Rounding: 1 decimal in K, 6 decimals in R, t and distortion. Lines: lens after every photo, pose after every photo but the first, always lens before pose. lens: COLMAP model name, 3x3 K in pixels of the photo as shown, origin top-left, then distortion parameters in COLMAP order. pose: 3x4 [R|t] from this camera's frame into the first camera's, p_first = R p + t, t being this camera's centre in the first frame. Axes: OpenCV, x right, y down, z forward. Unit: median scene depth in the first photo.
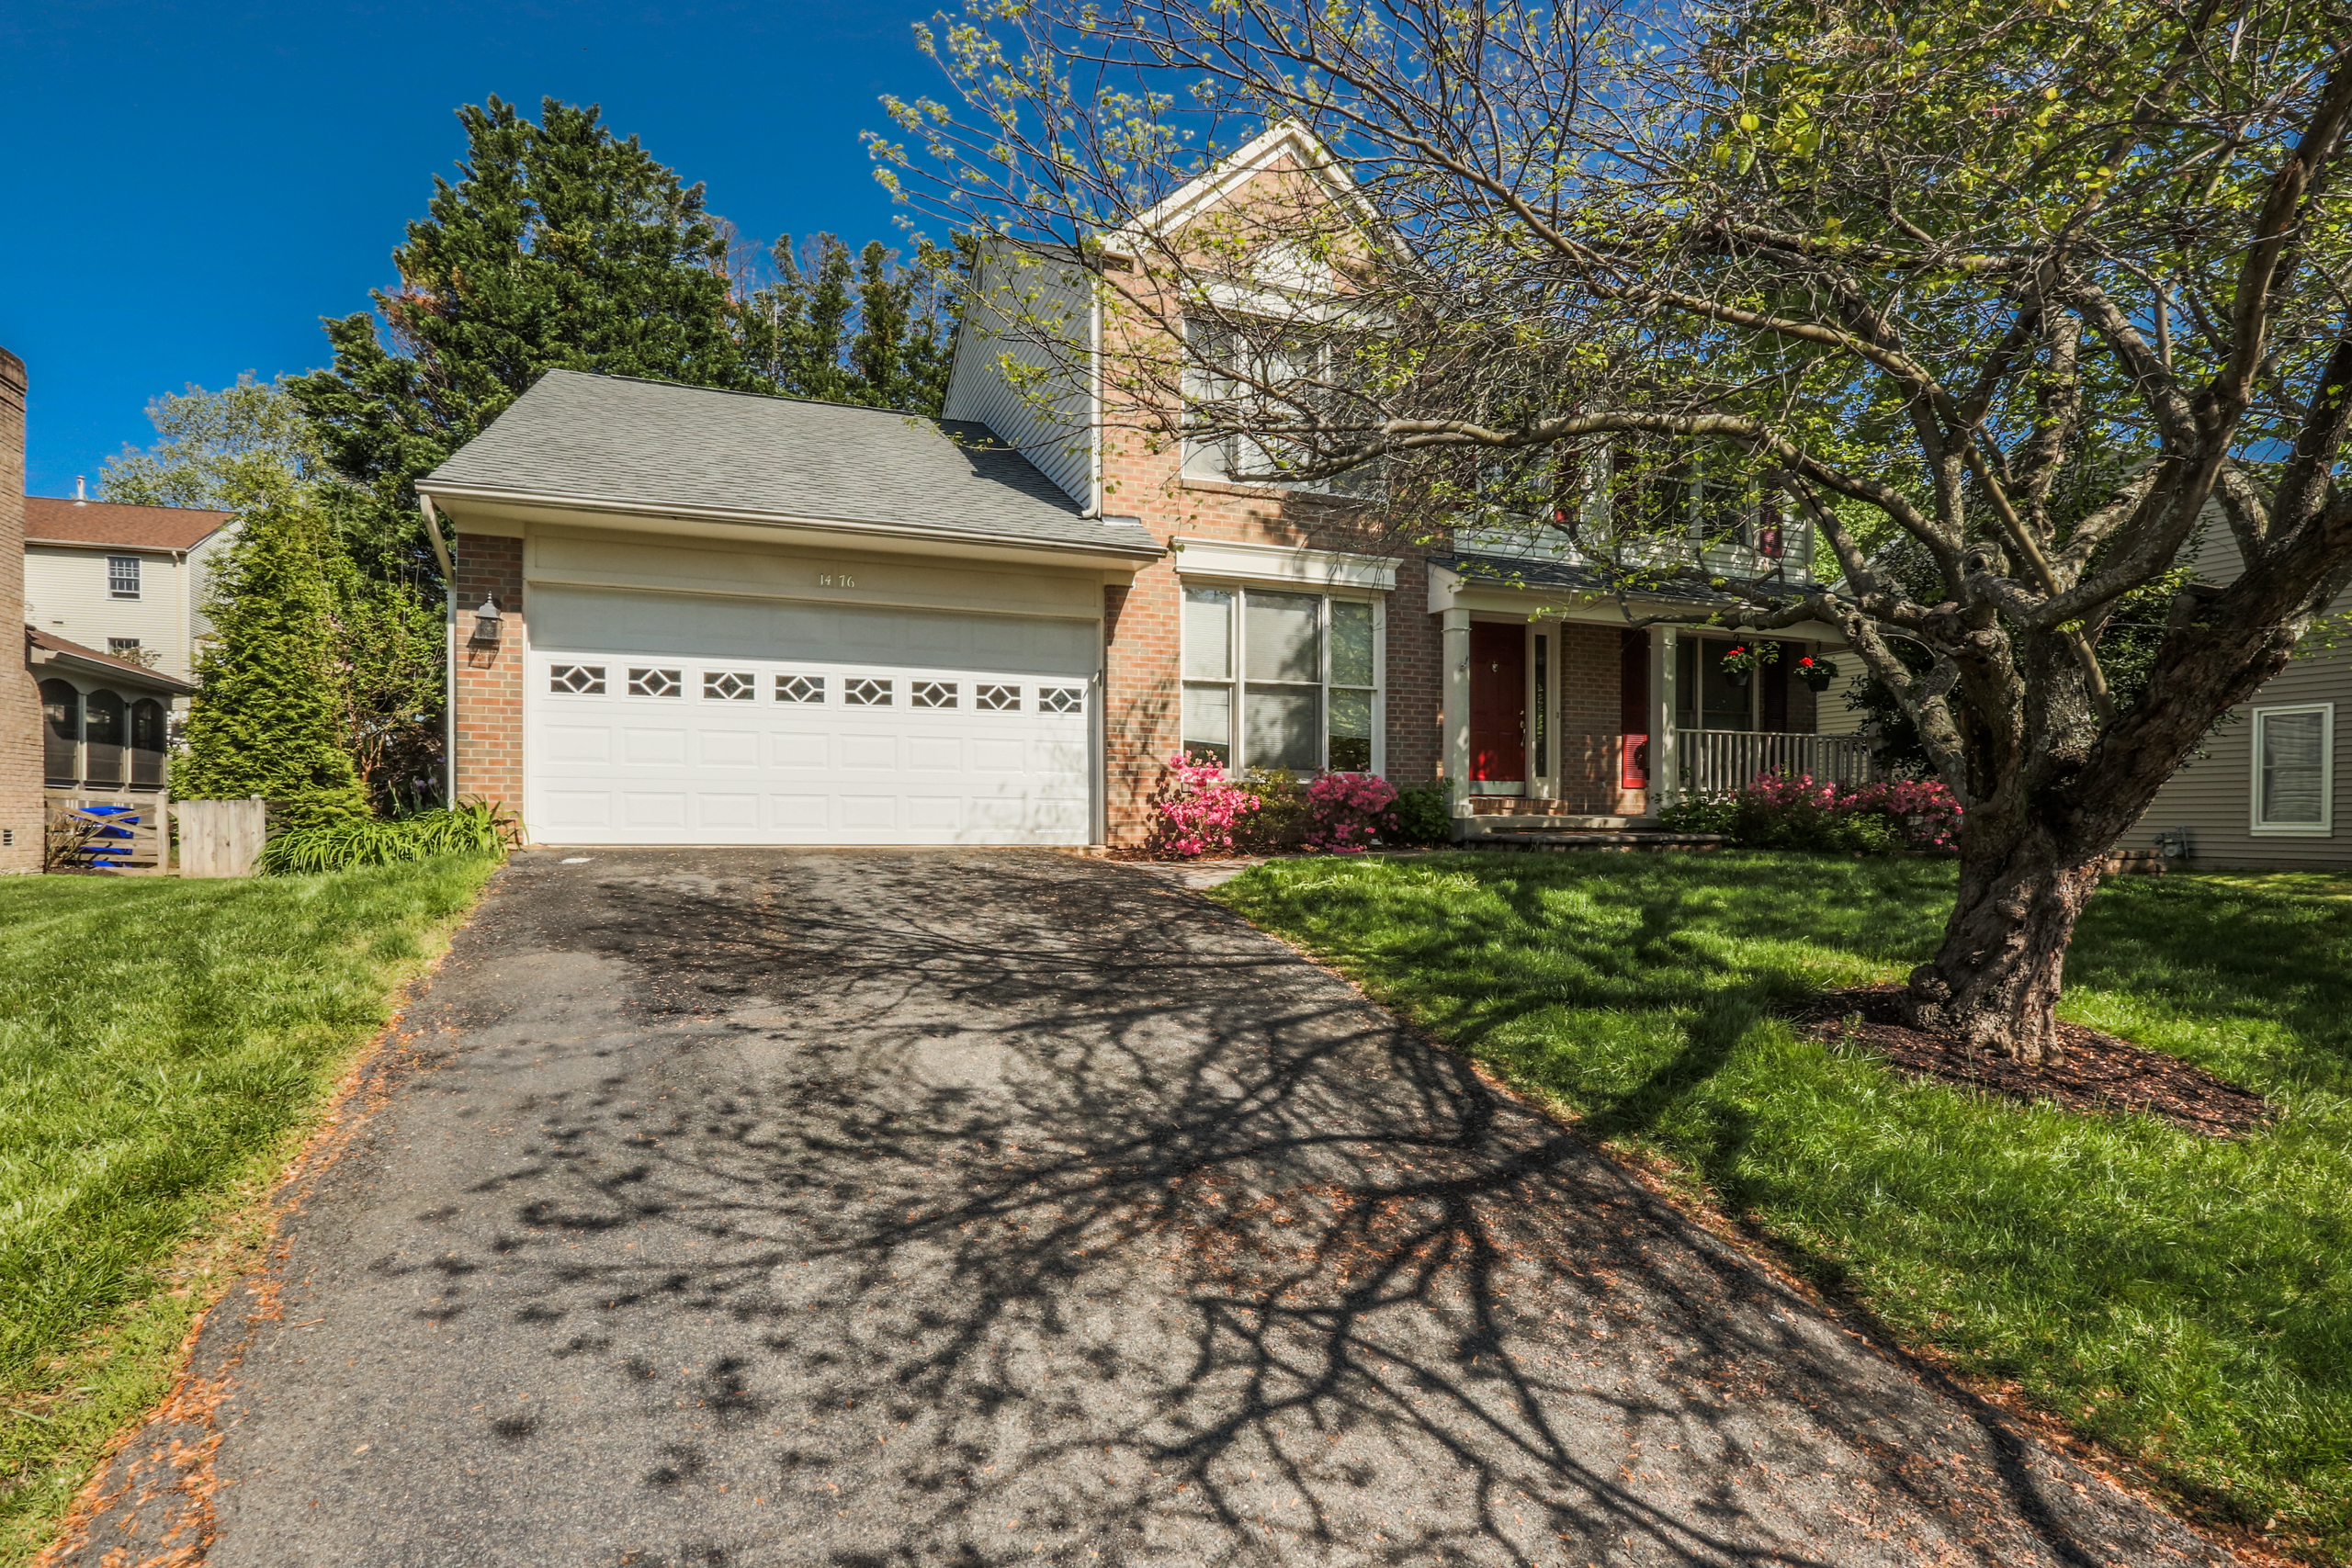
lens RADIAL K [[1089.0, 0, 1176.0], [0, 1089.0, 784.0], [0, 0, 1]] dist [-0.000363, 0.000098]
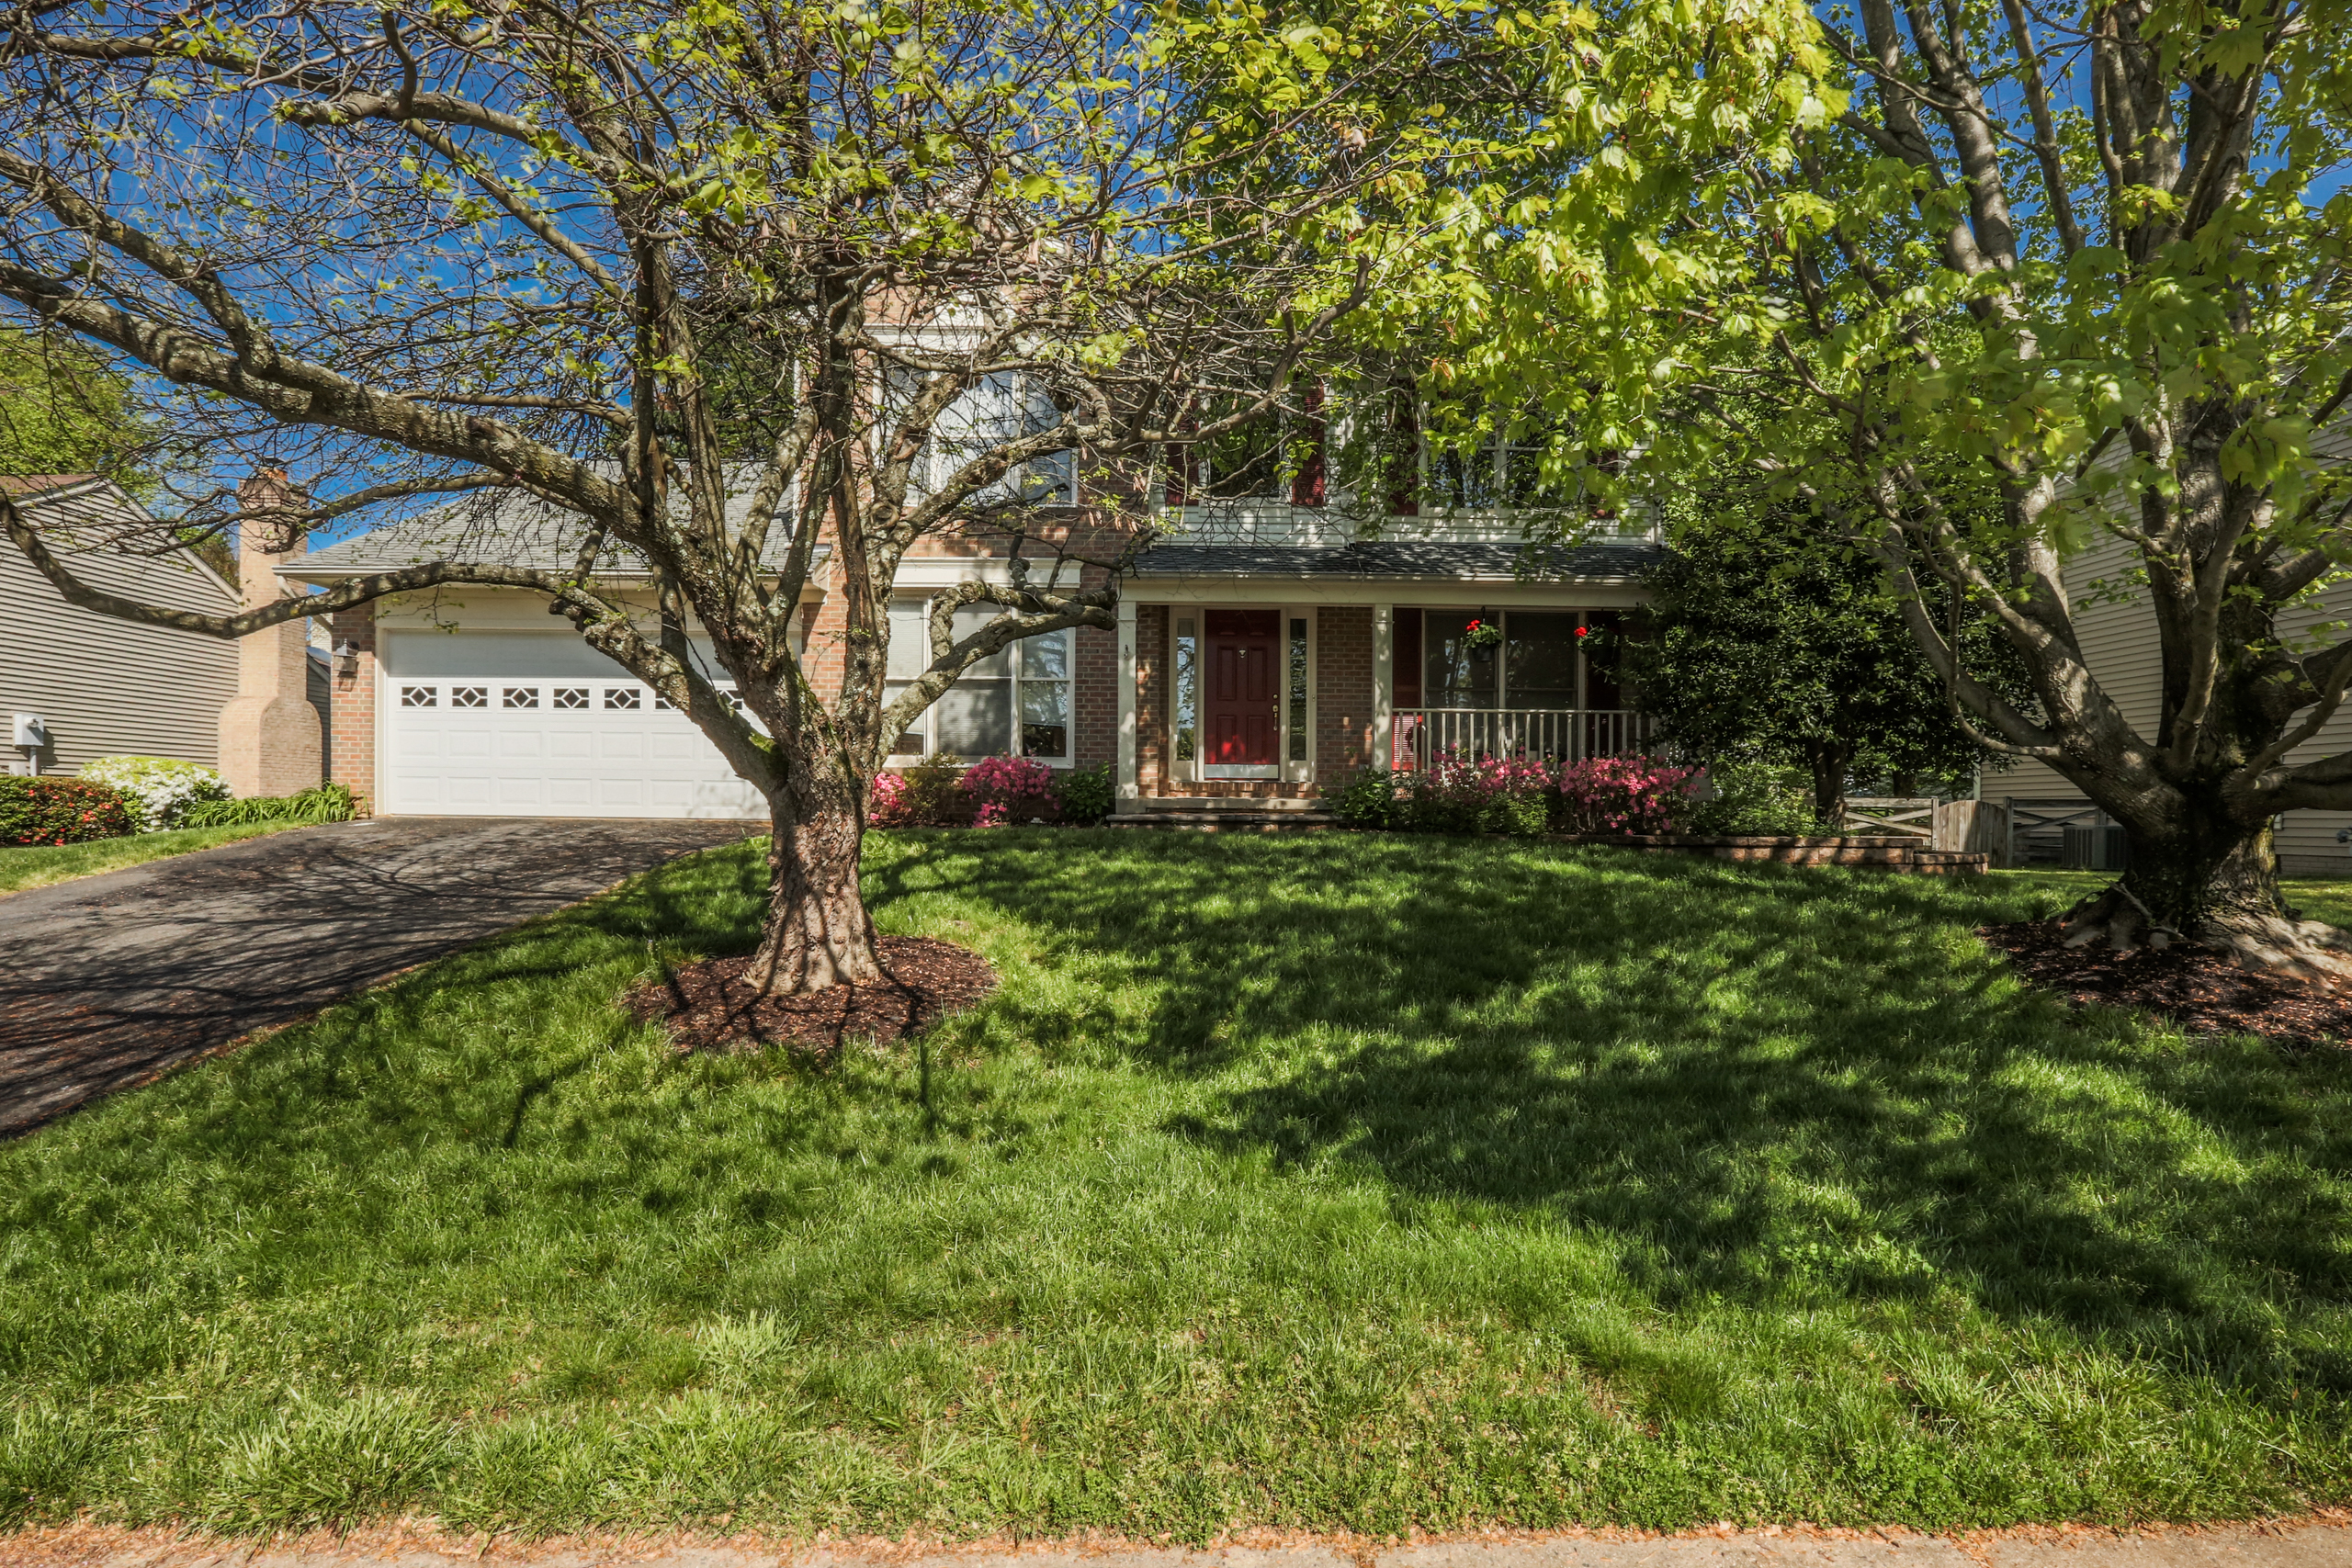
lens RADIAL K [[1089.0, 0, 1176.0], [0, 1089.0, 784.0], [0, 0, 1]] dist [-0.000363, 0.000098]
pose [[0.939911, -0.008763, -0.341307, 0.739475], [0.005802, 0.999936, -0.009694, 0.031258], [0.341370, 0.007131, 0.939902, 0.012953]]
